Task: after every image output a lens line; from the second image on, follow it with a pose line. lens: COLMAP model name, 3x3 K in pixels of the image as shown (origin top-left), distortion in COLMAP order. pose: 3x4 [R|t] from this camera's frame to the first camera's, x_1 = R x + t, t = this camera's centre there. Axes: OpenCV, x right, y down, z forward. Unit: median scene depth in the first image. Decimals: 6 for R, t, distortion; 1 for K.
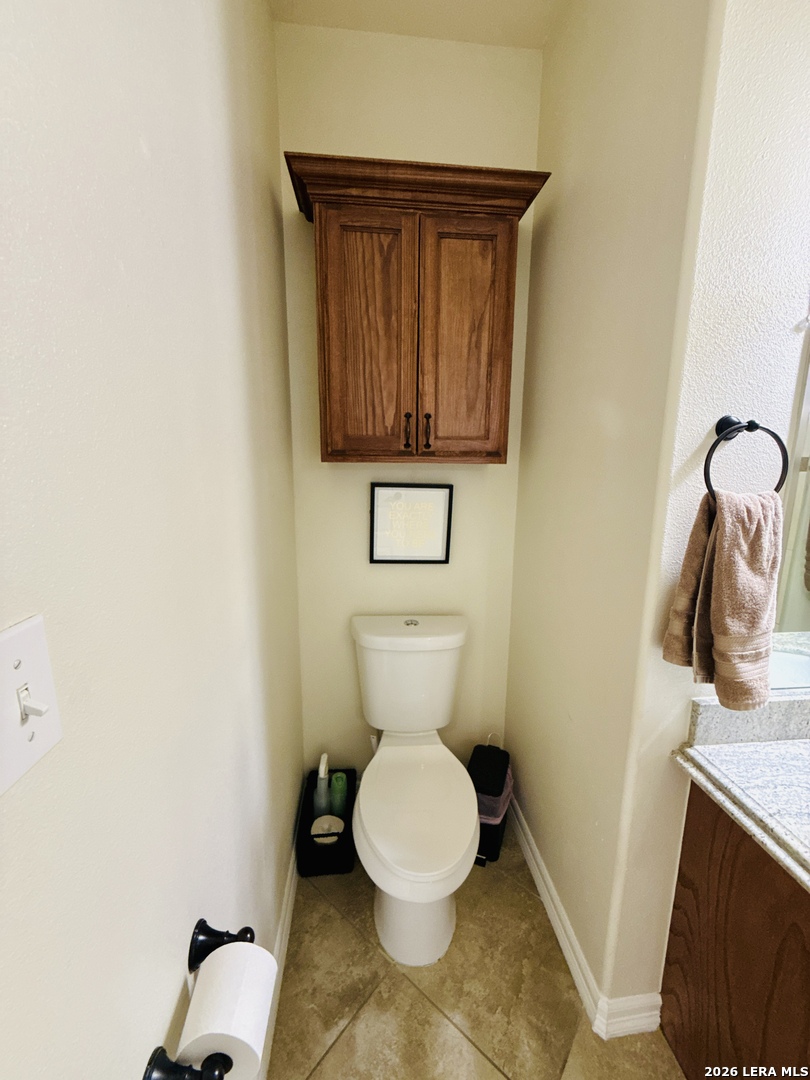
lens RADIAL K [[433.9, 0, 406.5], [0, 433.9, 537.7], [0, 0, 1]] dist [-0.000994, 0.000299]
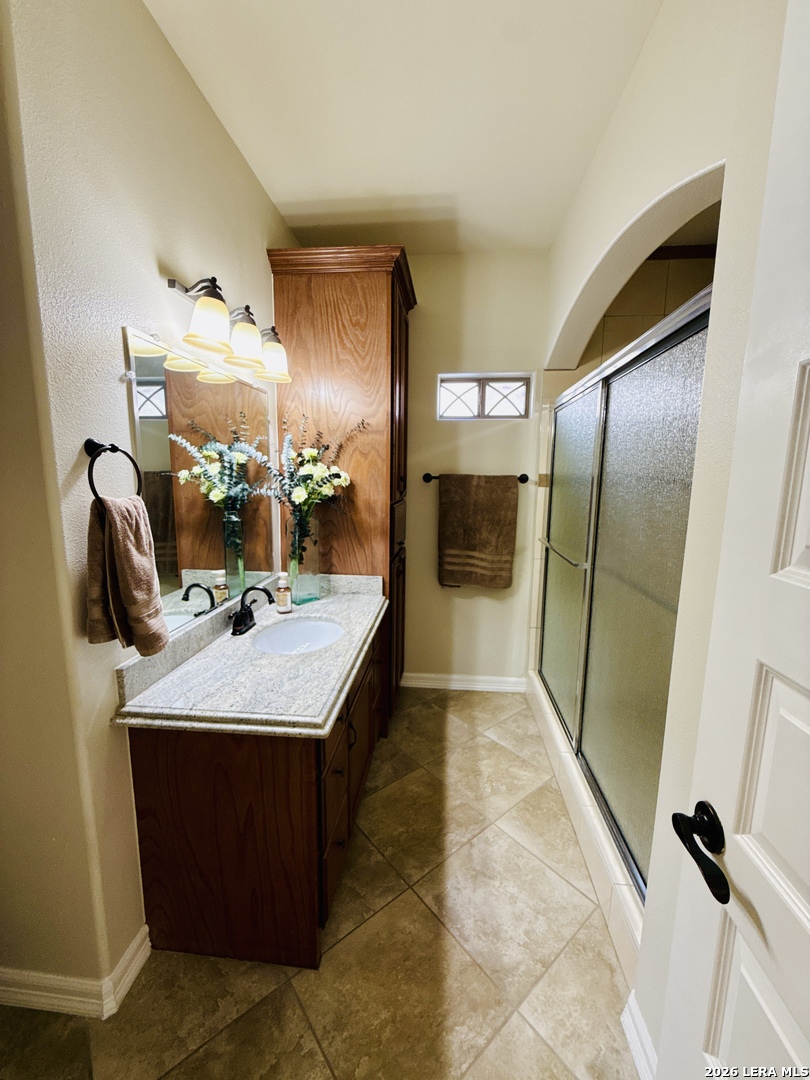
lens RADIAL K [[433.9, 0, 404.3], [0, 433.9, 540.2], [0, 0, 1]] dist [-0.000994, 0.000299]
pose [[0.193043, -0.151181, 0.969473, -0.362066], [0.170262, 0.978230, 0.118643, 0.013948], [-0.966305, 0.142161, 0.214581, -0.112624]]
